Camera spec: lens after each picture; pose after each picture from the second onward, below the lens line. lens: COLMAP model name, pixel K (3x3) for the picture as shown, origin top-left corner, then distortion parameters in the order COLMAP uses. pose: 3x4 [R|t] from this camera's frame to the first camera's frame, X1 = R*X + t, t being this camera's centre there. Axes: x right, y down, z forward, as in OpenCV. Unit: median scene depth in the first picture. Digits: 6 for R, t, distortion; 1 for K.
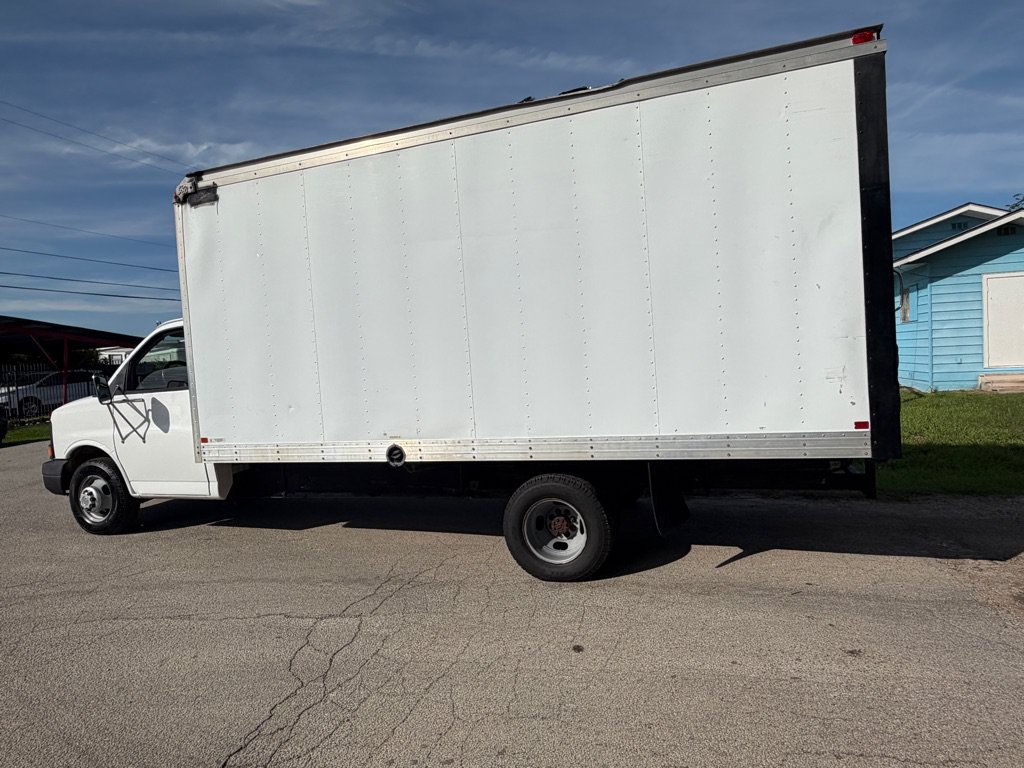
lens RADIAL K [[625.5, 0, 517.6], [0, 625.5, 390.5], [0, 0, 1]] dist [-0.004767, 0.000927]
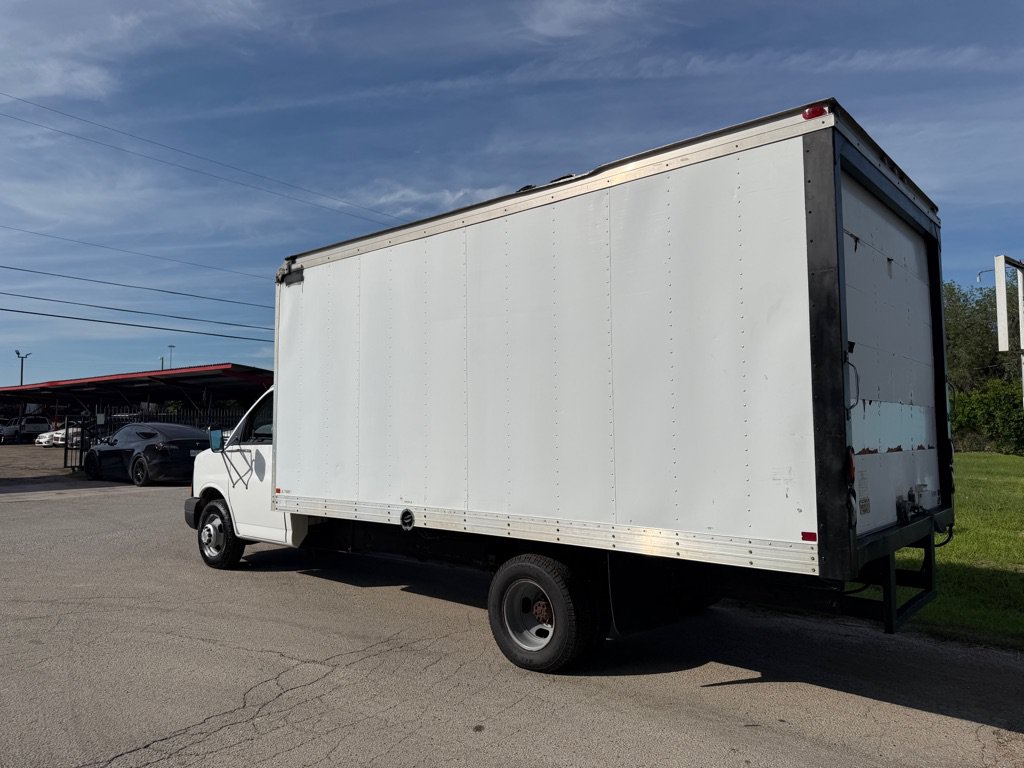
lens RADIAL K [[743.3, 0, 504.3], [0, 743.3, 386.0], [0, 0, 1]] dist [0.029045, -0.037106]
pose [[0.926566, 0.036671, -0.374339, 0.373515], [-0.074034, 0.993547, -0.085921, -0.022348], [0.368773, 0.107325, 0.923303, -0.101667]]
